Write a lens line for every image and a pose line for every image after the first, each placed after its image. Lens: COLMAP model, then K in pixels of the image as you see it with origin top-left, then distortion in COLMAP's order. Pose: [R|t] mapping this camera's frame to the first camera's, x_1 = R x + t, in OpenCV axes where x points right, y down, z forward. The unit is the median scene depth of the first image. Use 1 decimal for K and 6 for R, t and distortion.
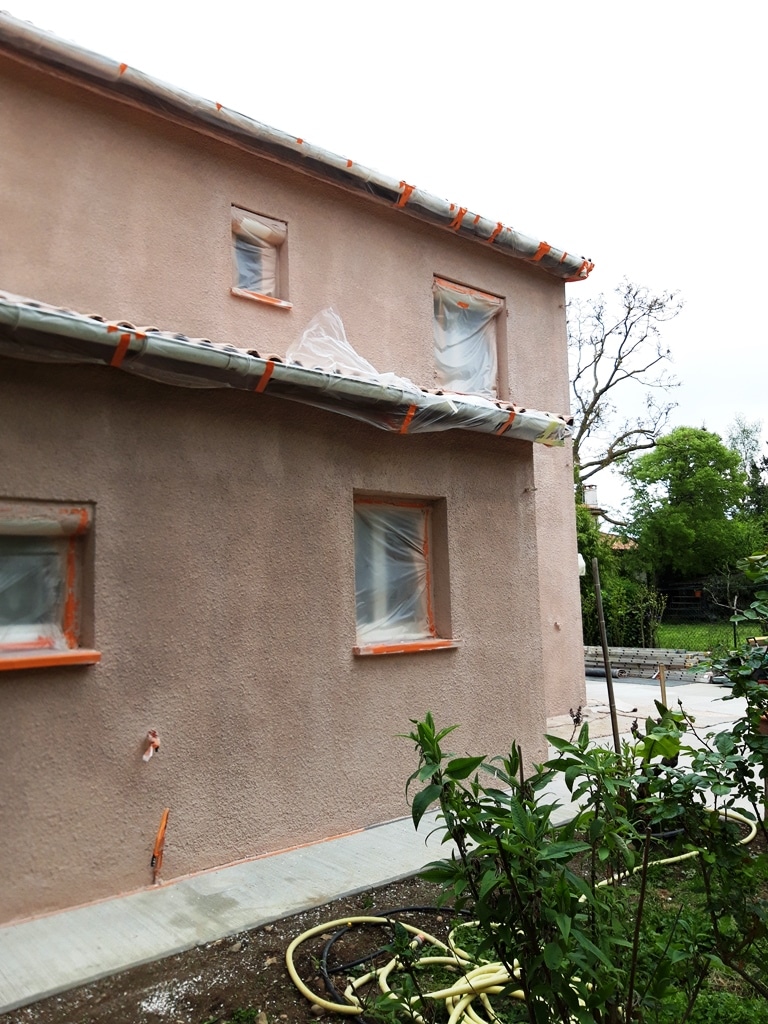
lens RADIAL K [[775.8, 0, 386.2], [0, 775.8, 508.3], [0, 0, 1]] dist [0.079319, -0.146054]
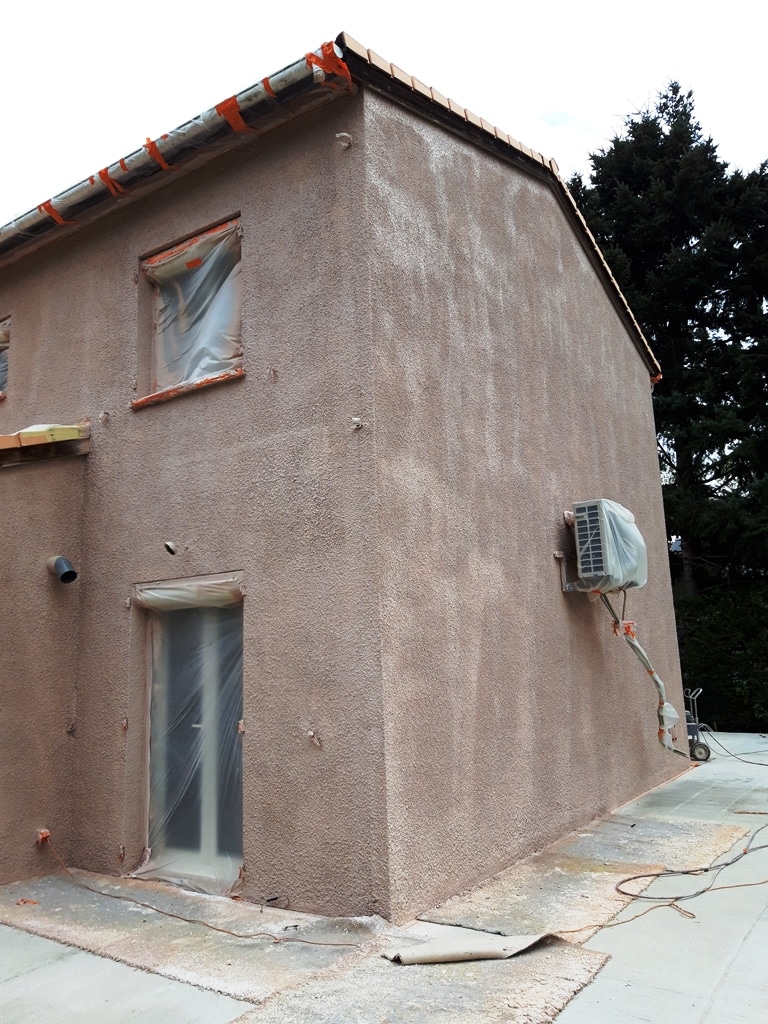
lens RADIAL K [[775.8, 0, 386.2], [0, 775.8, 508.3], [0, 0, 1]] dist [0.079319, -0.146054]
pose [[0.290037, -0.168756, -0.942019, 1.492991], [0.136219, 0.981588, -0.133904, 0.147691], [0.947271, -0.089484, 0.307685, 1.757449]]
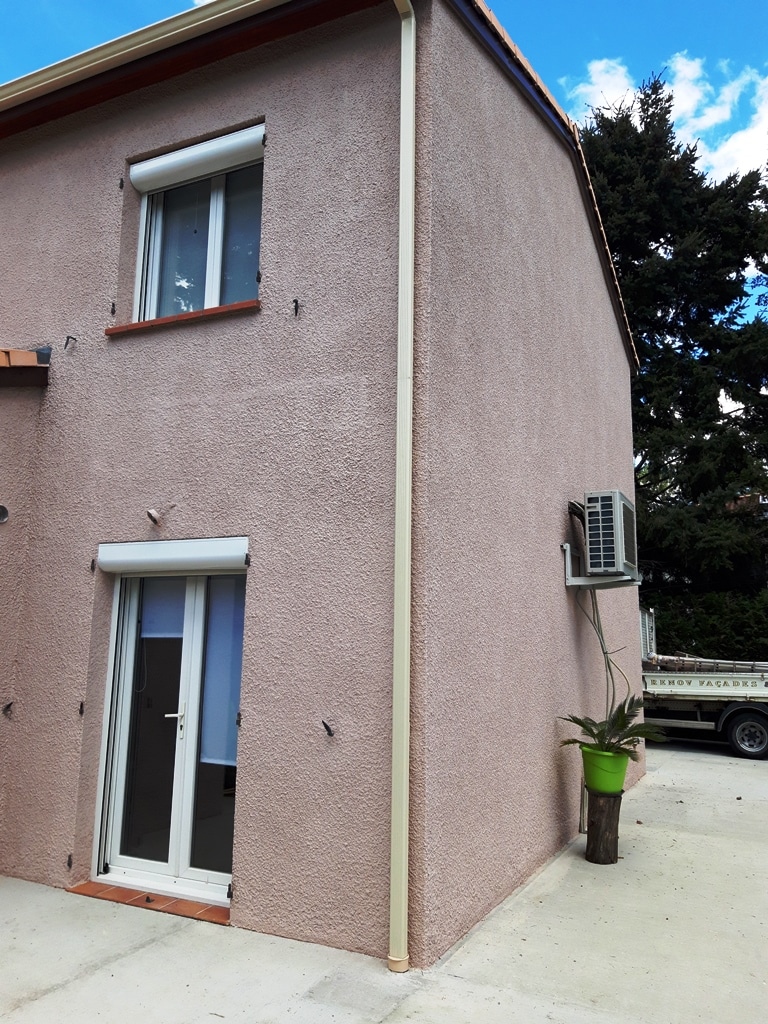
lens RADIAL K [[774.8, 0, 384.0], [0, 774.8, 512.0], [0, 0, 1]] dist [0.059602, -0.088426]
pose [[0.421066, -0.118417, -0.899267, 1.287131], [0.070700, 0.992710, -0.097617, 0.132249], [0.904270, -0.022475, 0.426368, 1.644860]]
